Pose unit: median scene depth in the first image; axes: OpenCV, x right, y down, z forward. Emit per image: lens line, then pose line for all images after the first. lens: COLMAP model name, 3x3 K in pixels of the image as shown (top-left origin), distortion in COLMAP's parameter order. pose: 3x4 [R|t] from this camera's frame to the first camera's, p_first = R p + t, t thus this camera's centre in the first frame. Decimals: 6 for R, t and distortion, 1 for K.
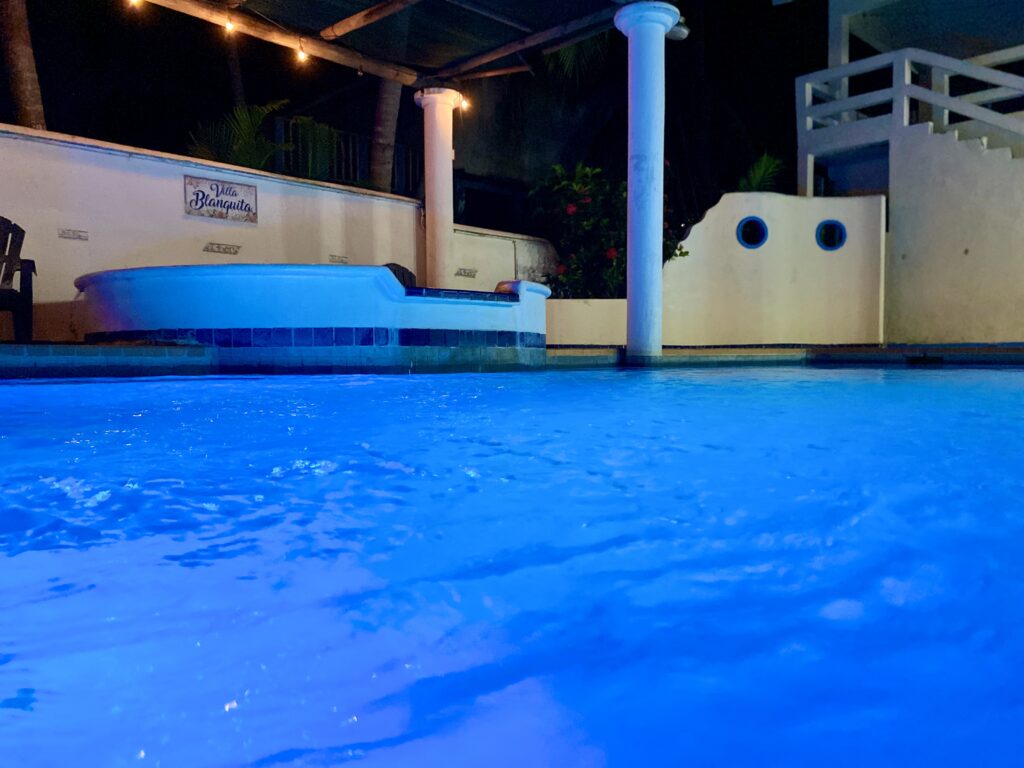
lens RADIAL K [[775.7, 0, 523.0], [0, 775.7, 380.4], [0, 0, 1]] dist [0.052290, -0.081566]
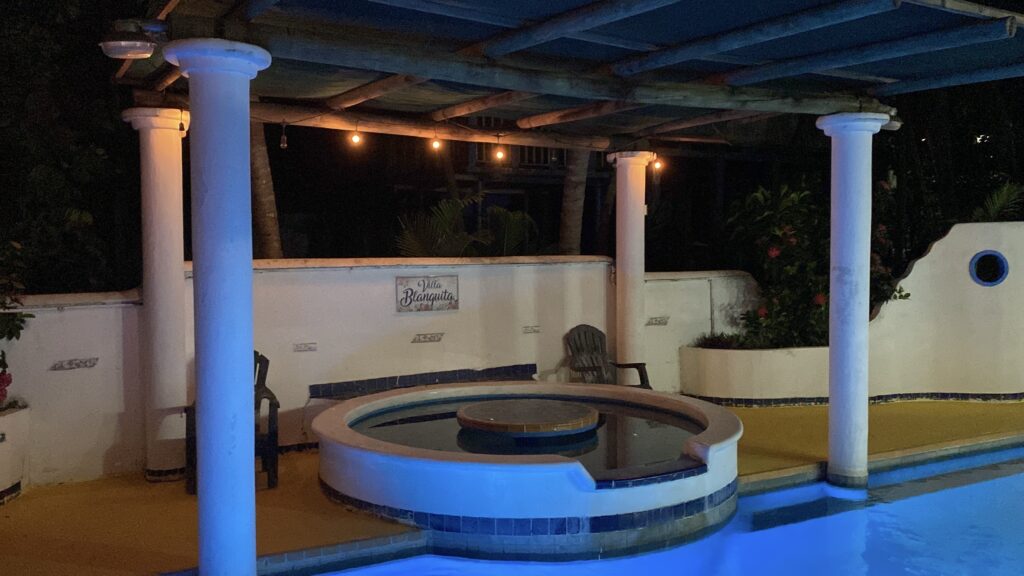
lens RADIAL K [[850.2, 0, 500.7], [0, 850.2, 287.2], [0, 0, 1]] dist [0.039448, -0.087152]
pose [[0.966007, 0.007833, -0.258399, 0.014294], [-0.004815, 0.999913, 0.012311, -0.247497], [0.258473, -0.010648, 0.965960, -0.102821]]
